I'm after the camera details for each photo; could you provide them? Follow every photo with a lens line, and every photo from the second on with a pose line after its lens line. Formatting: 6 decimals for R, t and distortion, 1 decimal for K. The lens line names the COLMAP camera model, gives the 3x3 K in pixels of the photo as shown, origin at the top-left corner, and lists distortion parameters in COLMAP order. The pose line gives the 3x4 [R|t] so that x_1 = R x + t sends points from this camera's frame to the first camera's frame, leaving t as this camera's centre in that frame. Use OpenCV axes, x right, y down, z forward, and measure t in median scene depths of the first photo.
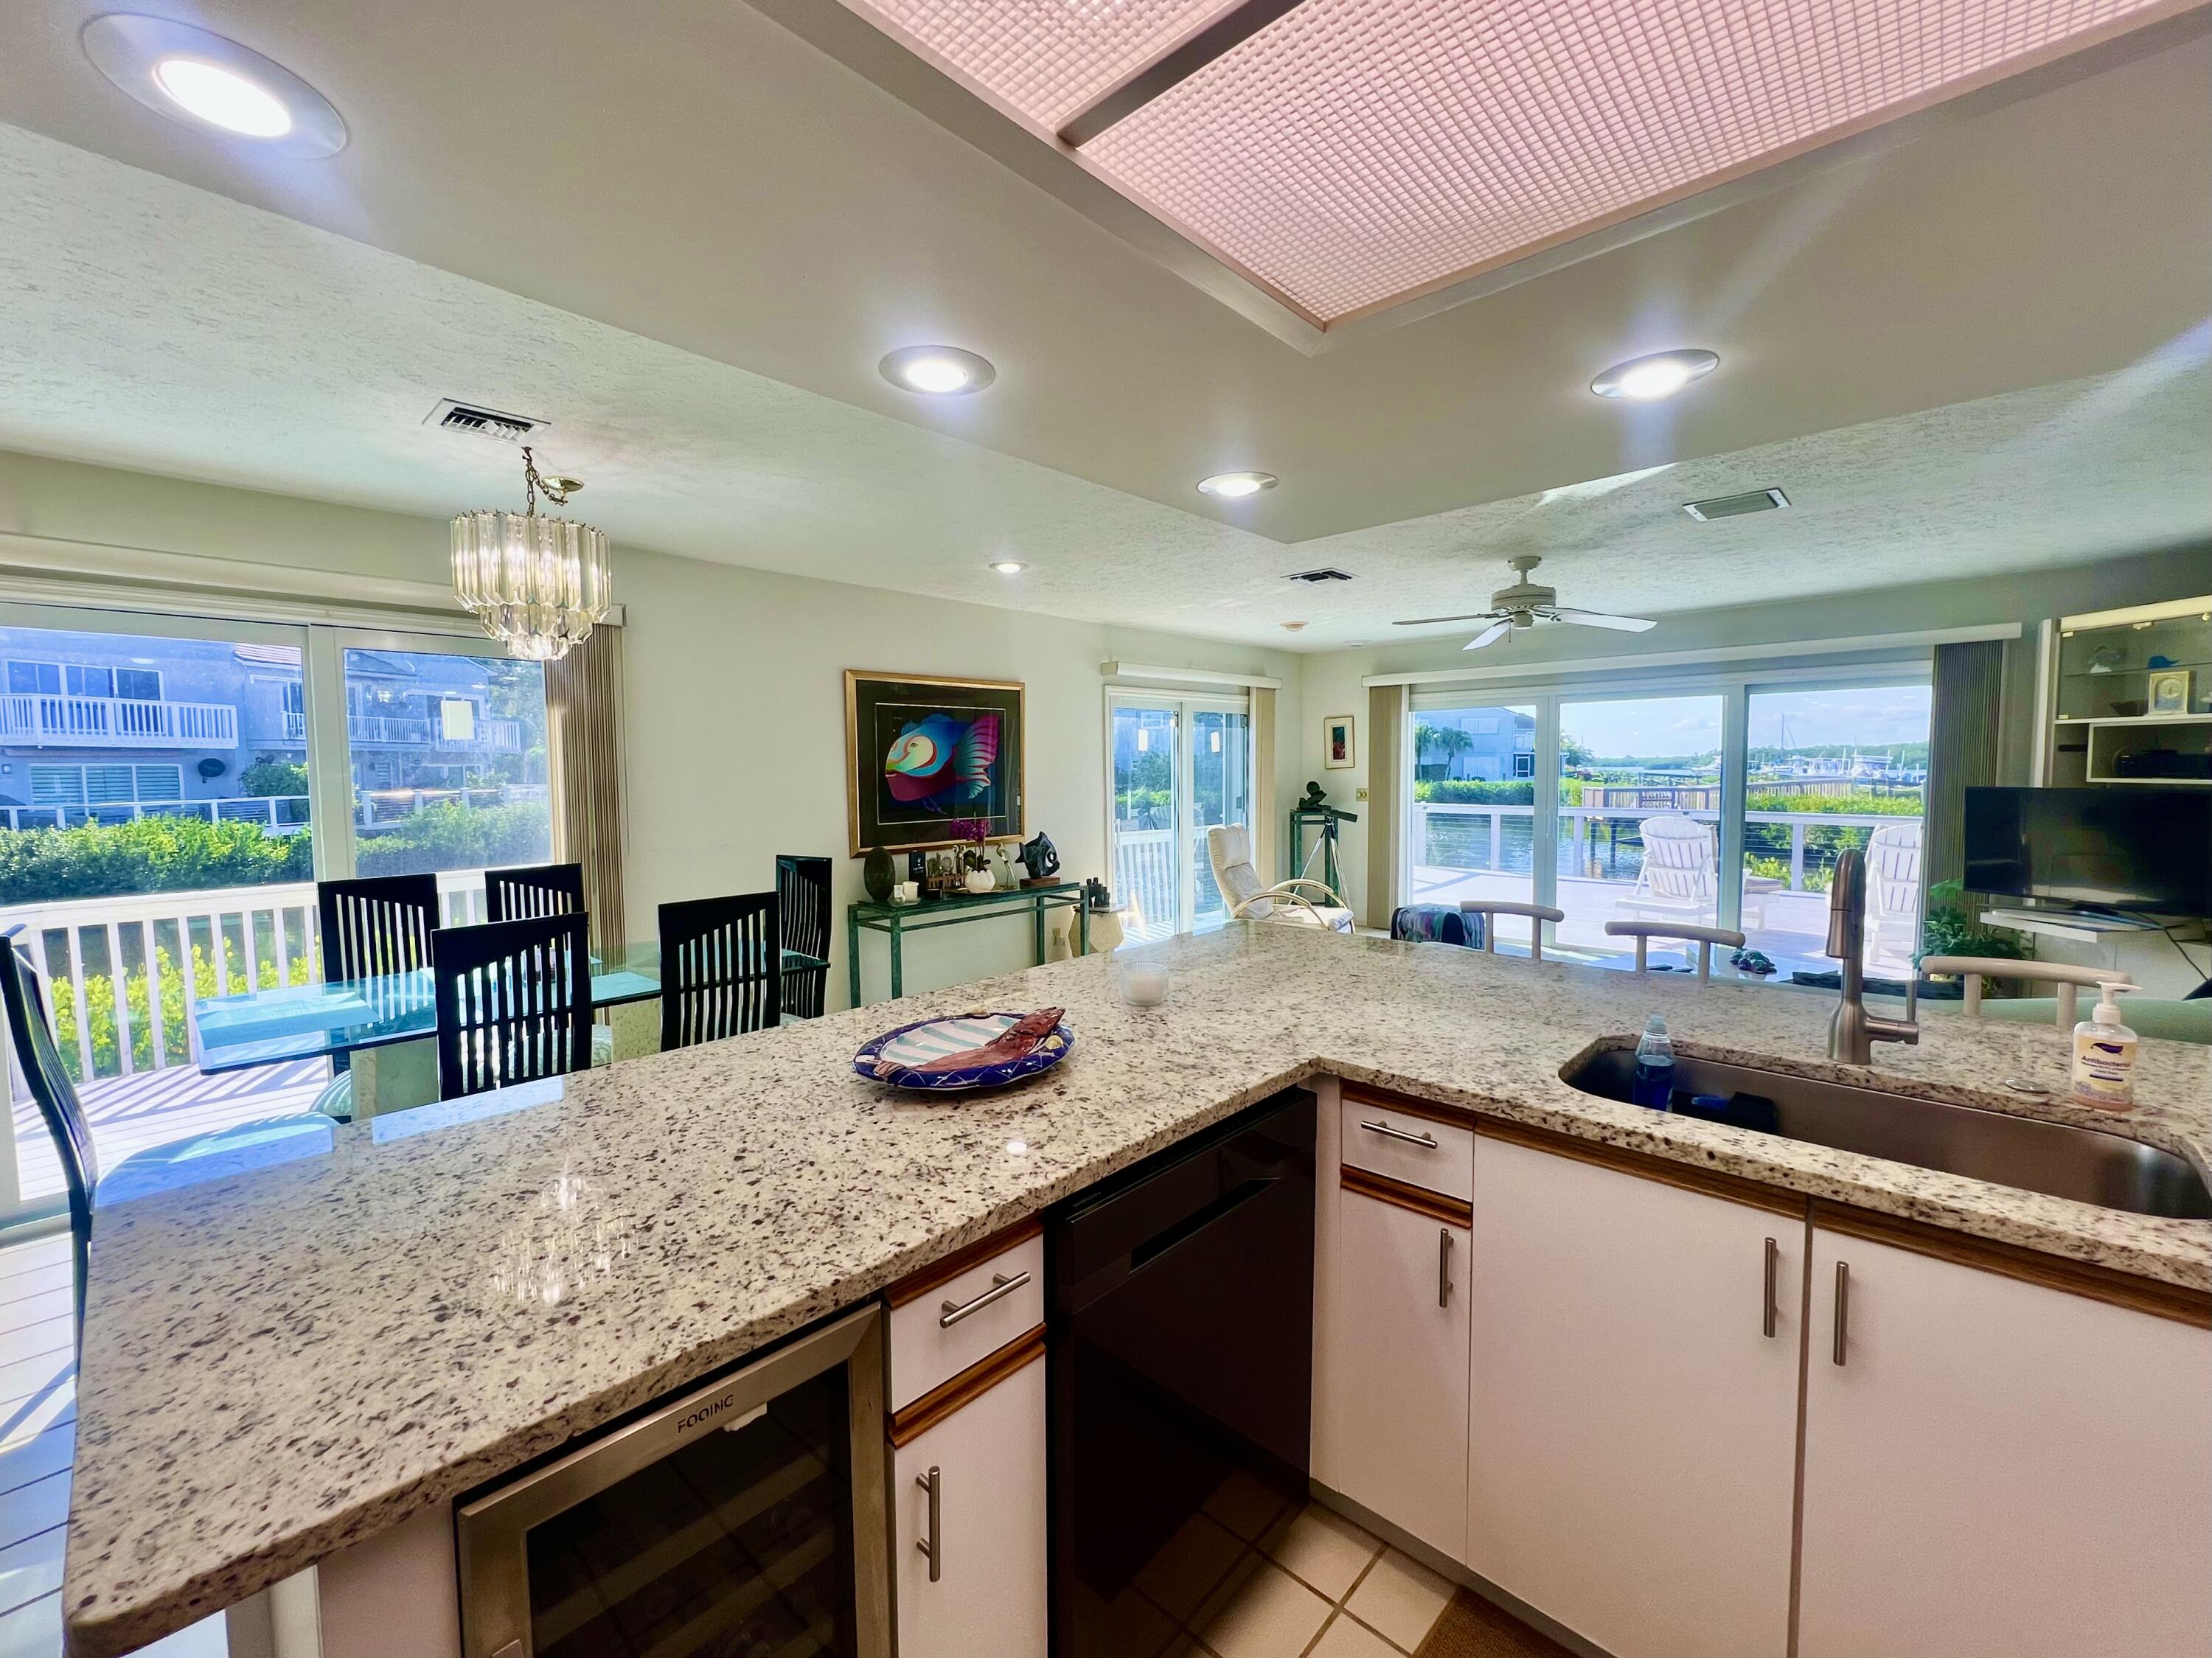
lens RADIAL K [[911.7, 0, 1098.1], [0, 911.7, 829.9], [0, 0, 1]] dist [-0.002642, -0.000201]
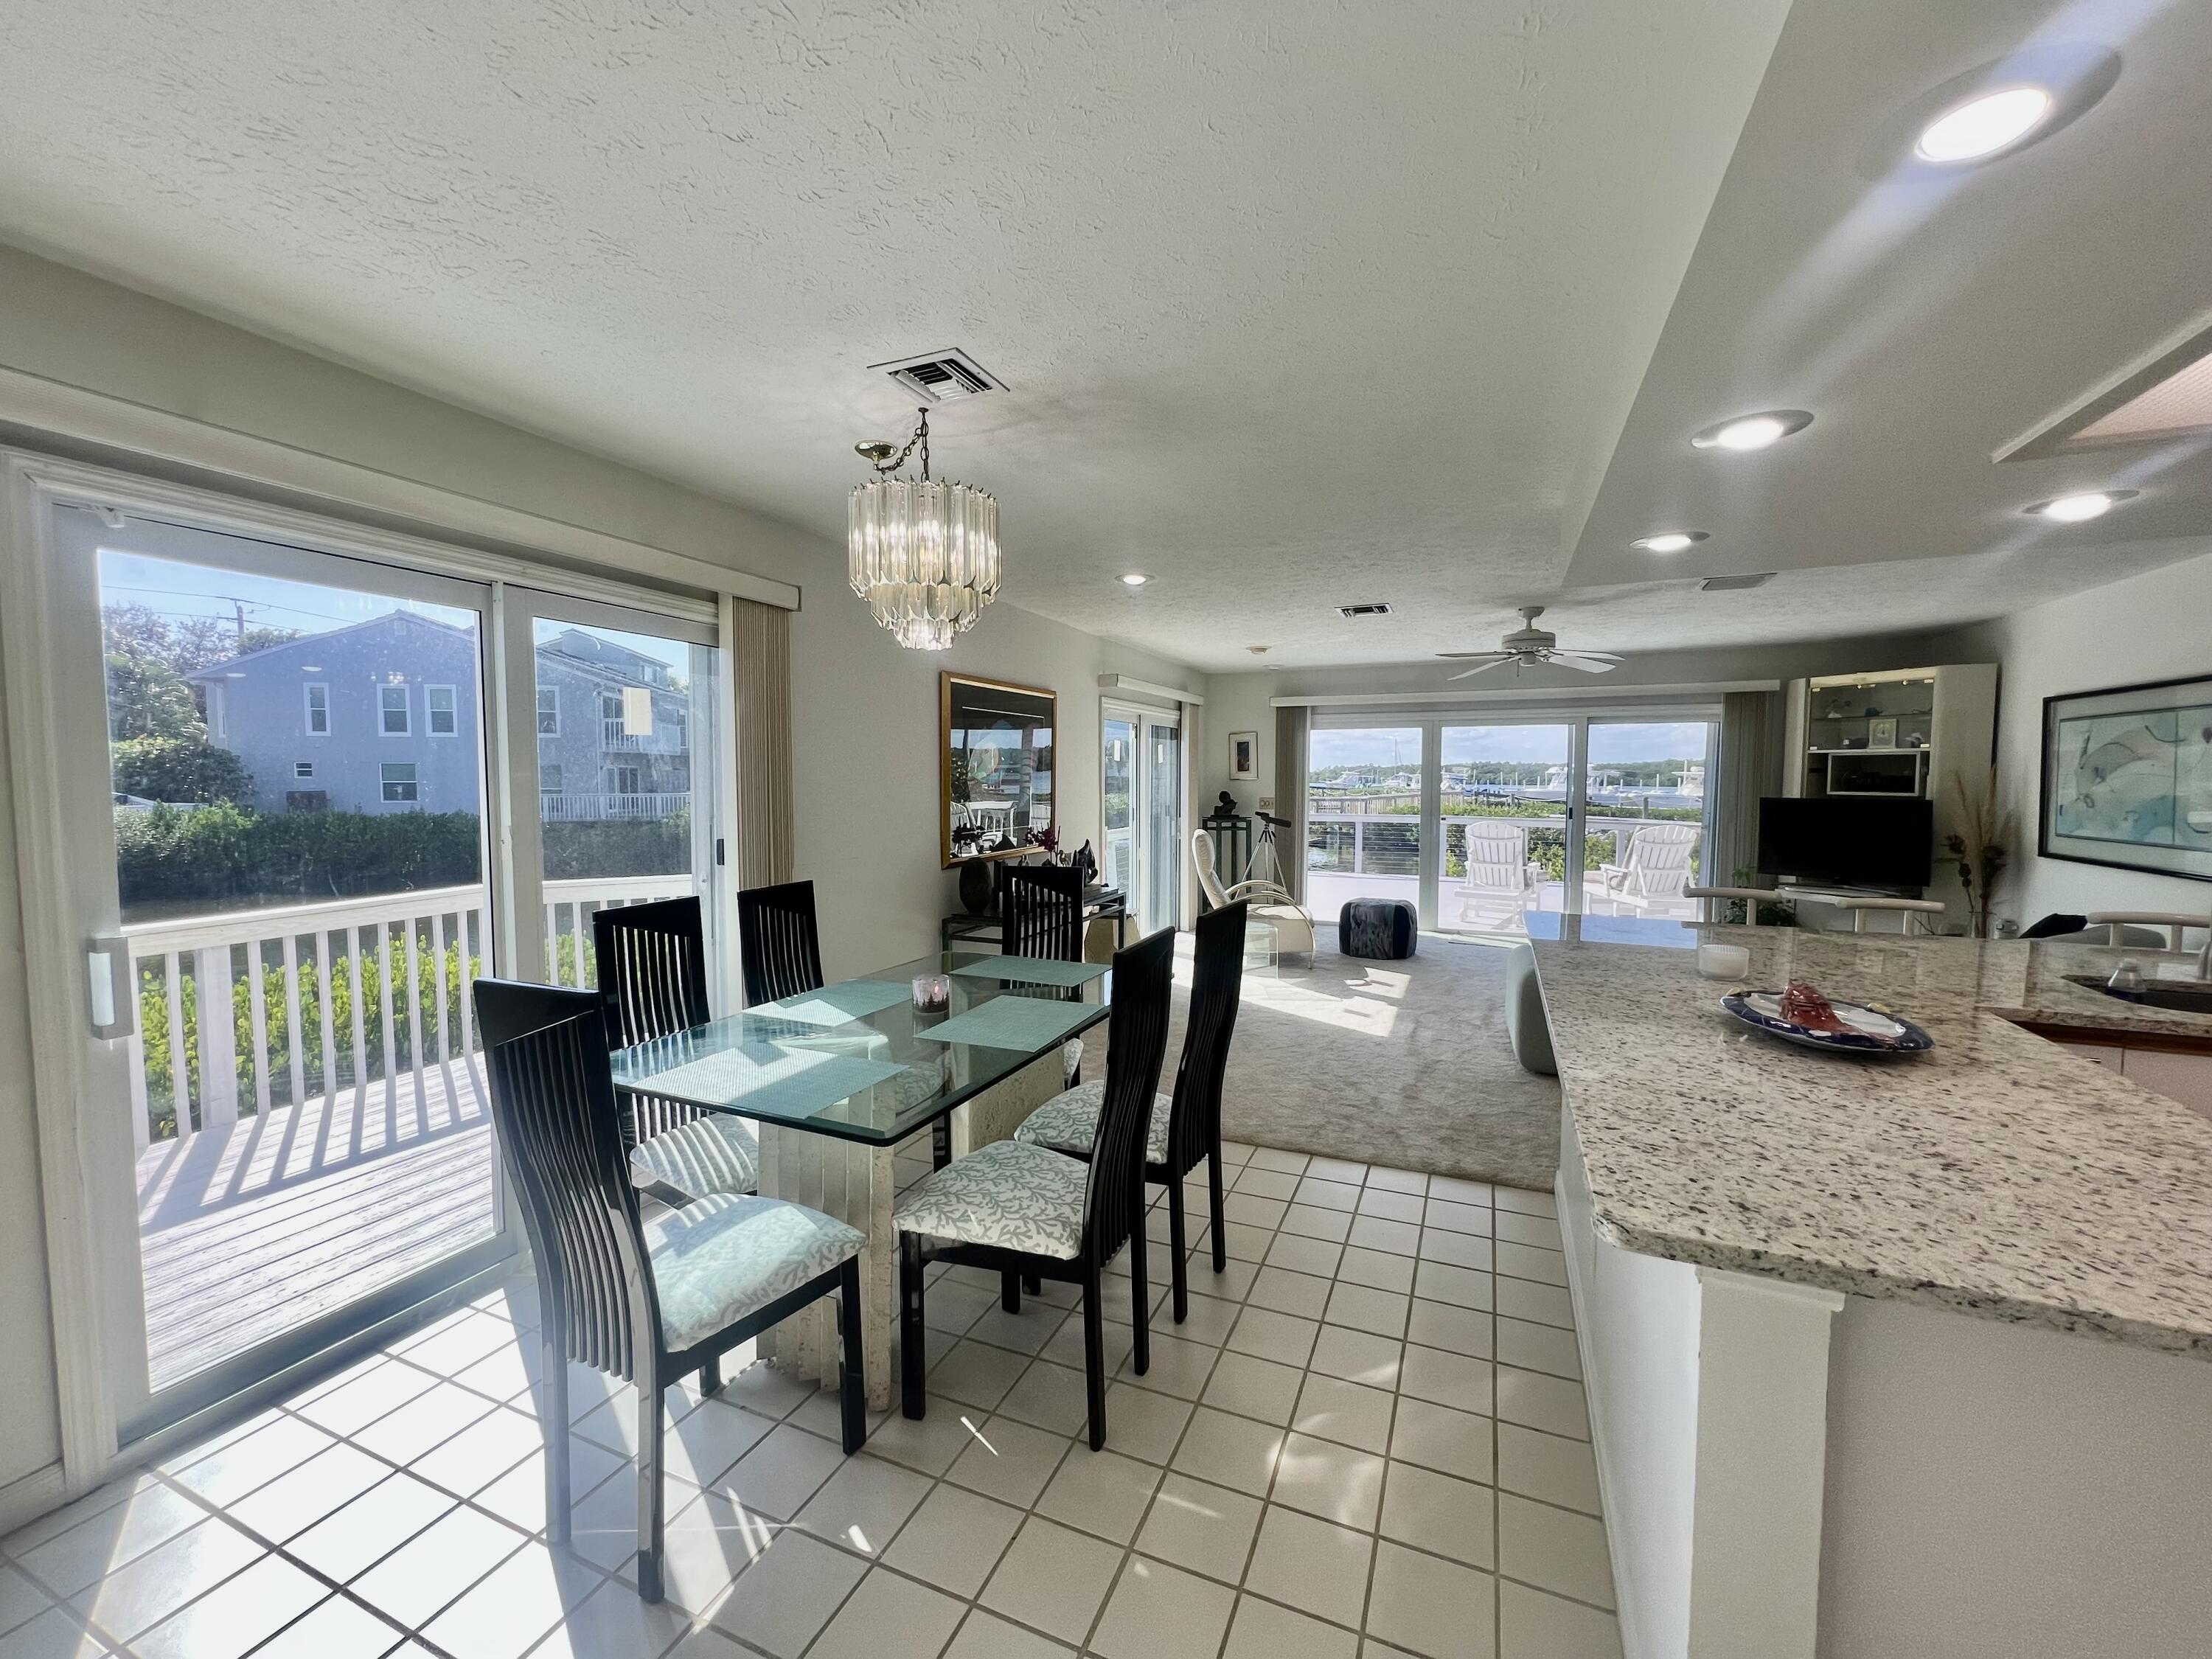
lens RADIAL K [[889.0, 0, 1102.7], [0, 889.0, 826.8], [0, 0, 1]] dist [-0.000298, -0.000162]
pose [[0.941541, -0.007855, 0.336808, -0.466895], [0.012025, 0.999875, -0.010299, -0.001563], [-0.336685, 0.013747, 0.941517, 0.081417]]
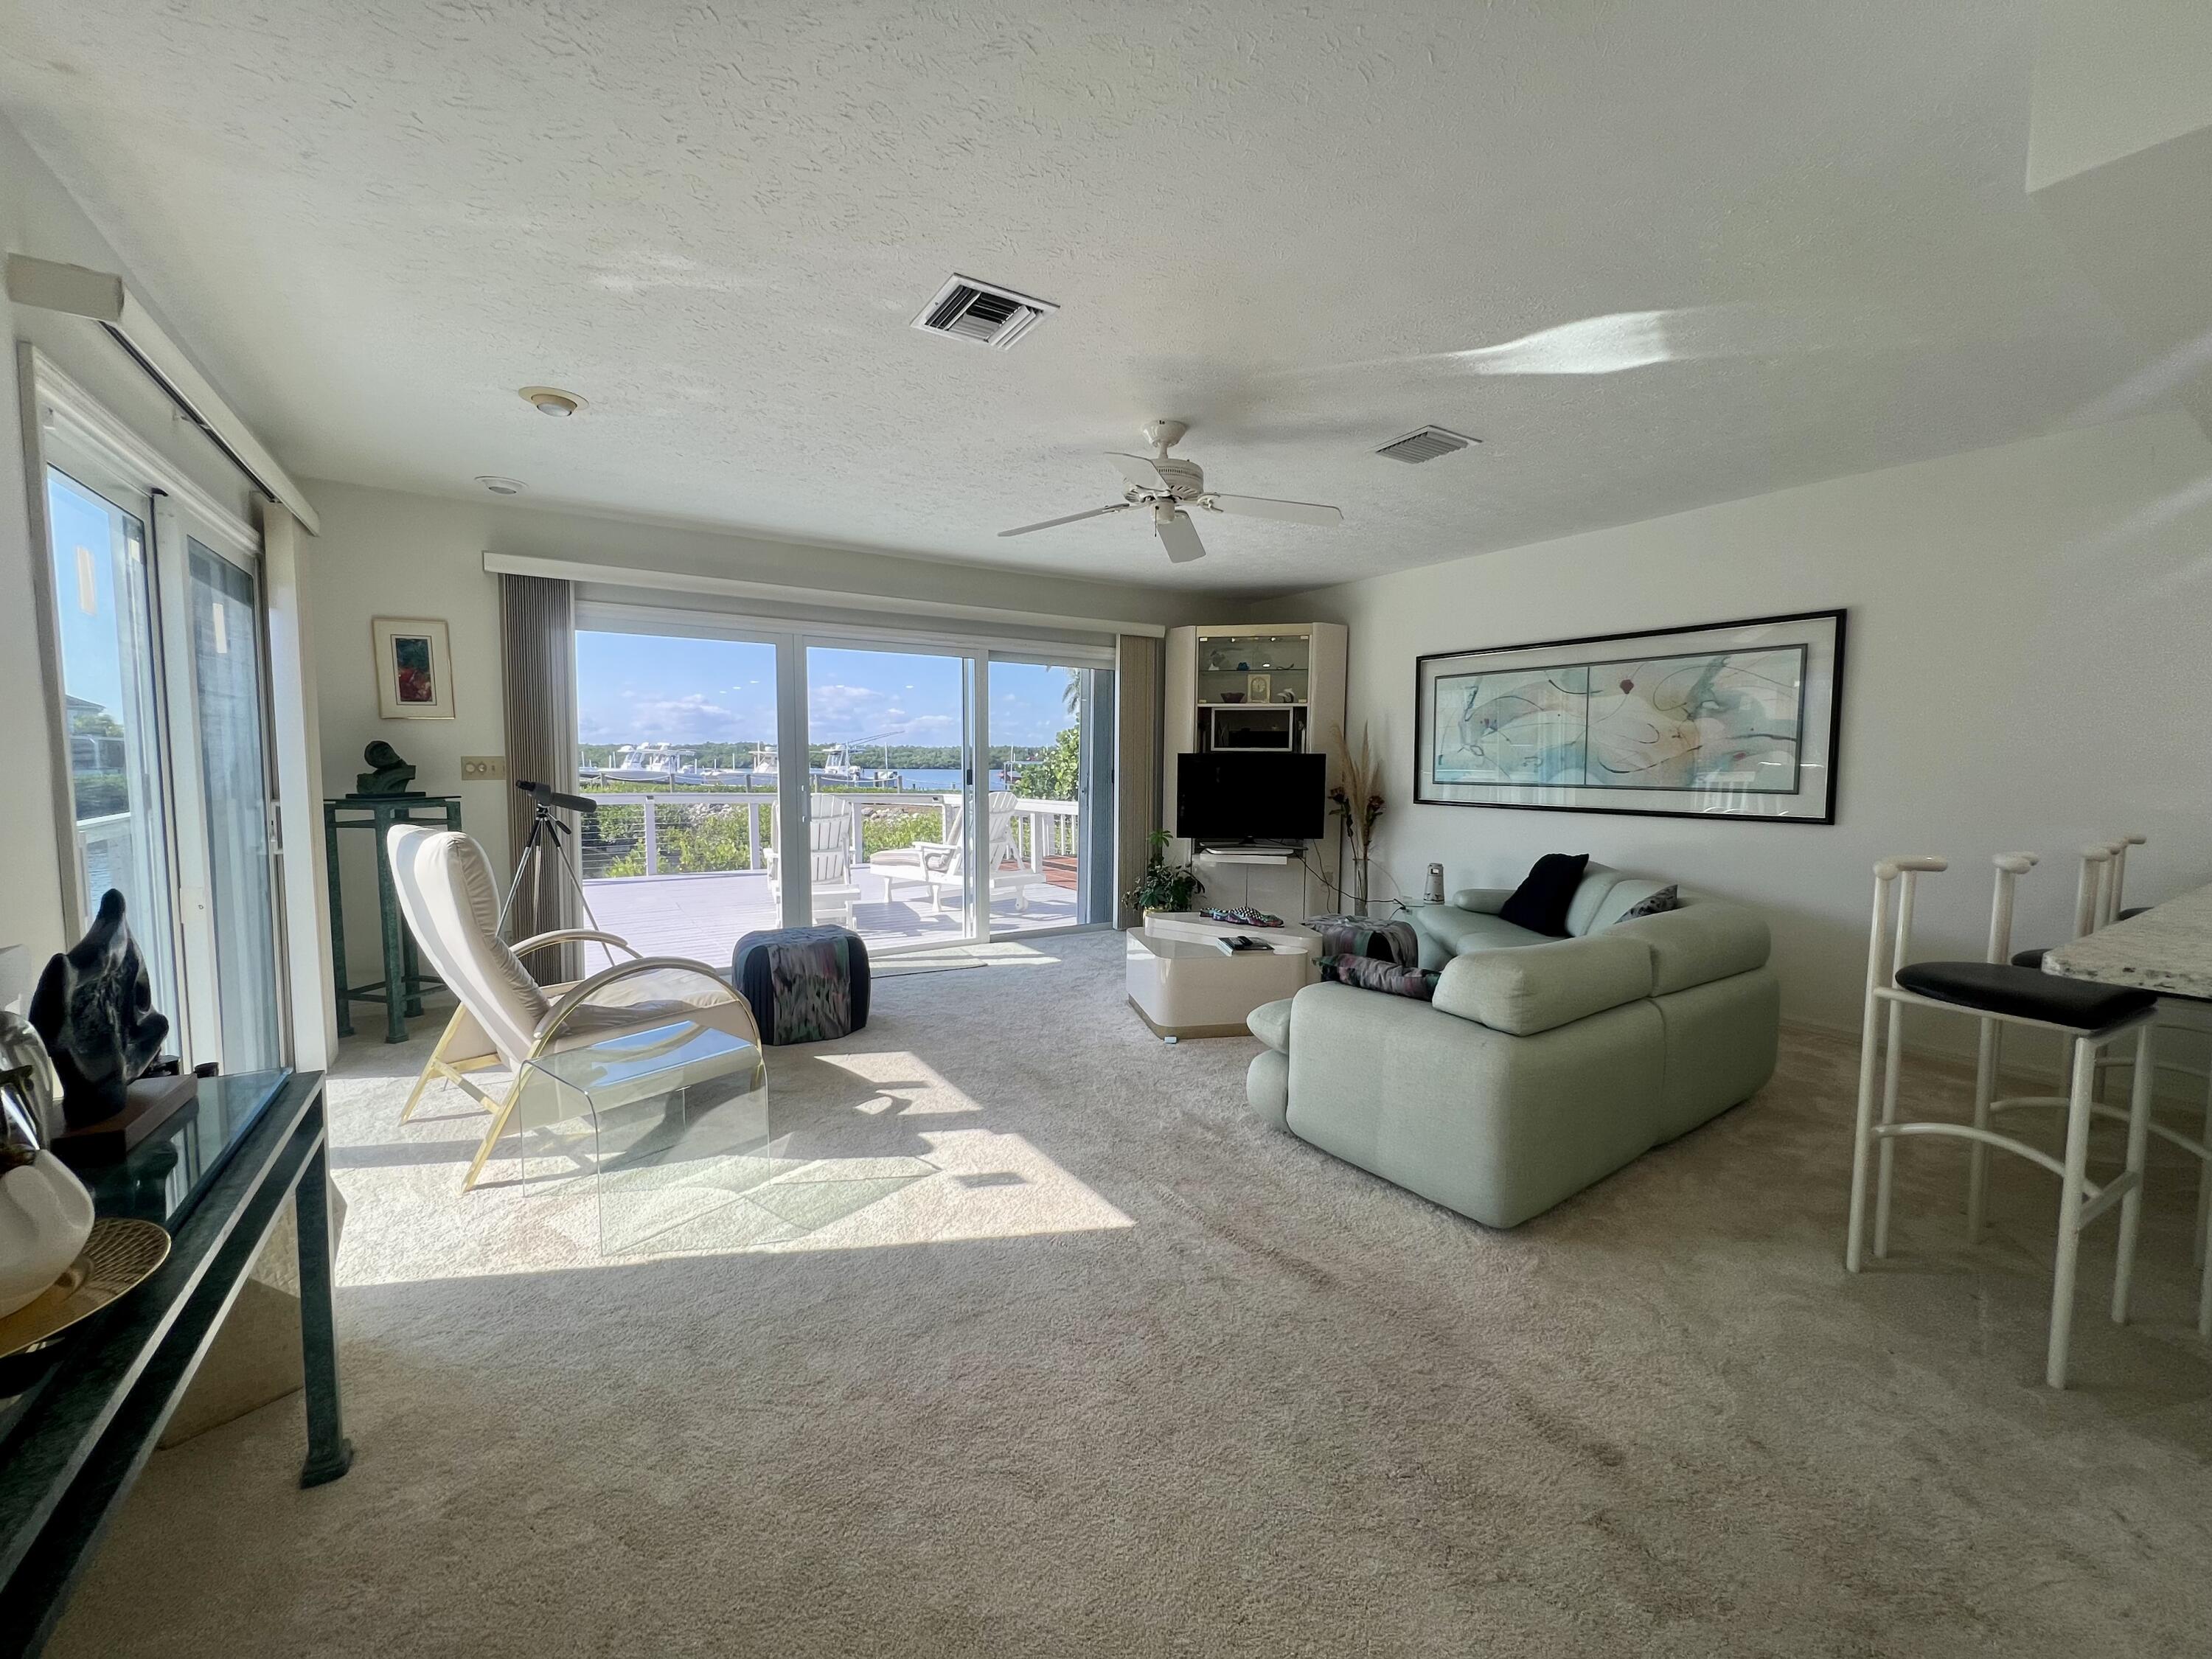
lens RADIAL K [[888.4, 0, 1097.7], [0, 888.4, 825.6], [0, 0, 1]] dist [0.001556, 0.000054]
pose [[0.245691, -0.057205, 0.967659, -0.255007], [0.056789, 0.997392, 0.044544, -0.011031], [-0.967683, 0.044008, 0.248299, 0.888971]]
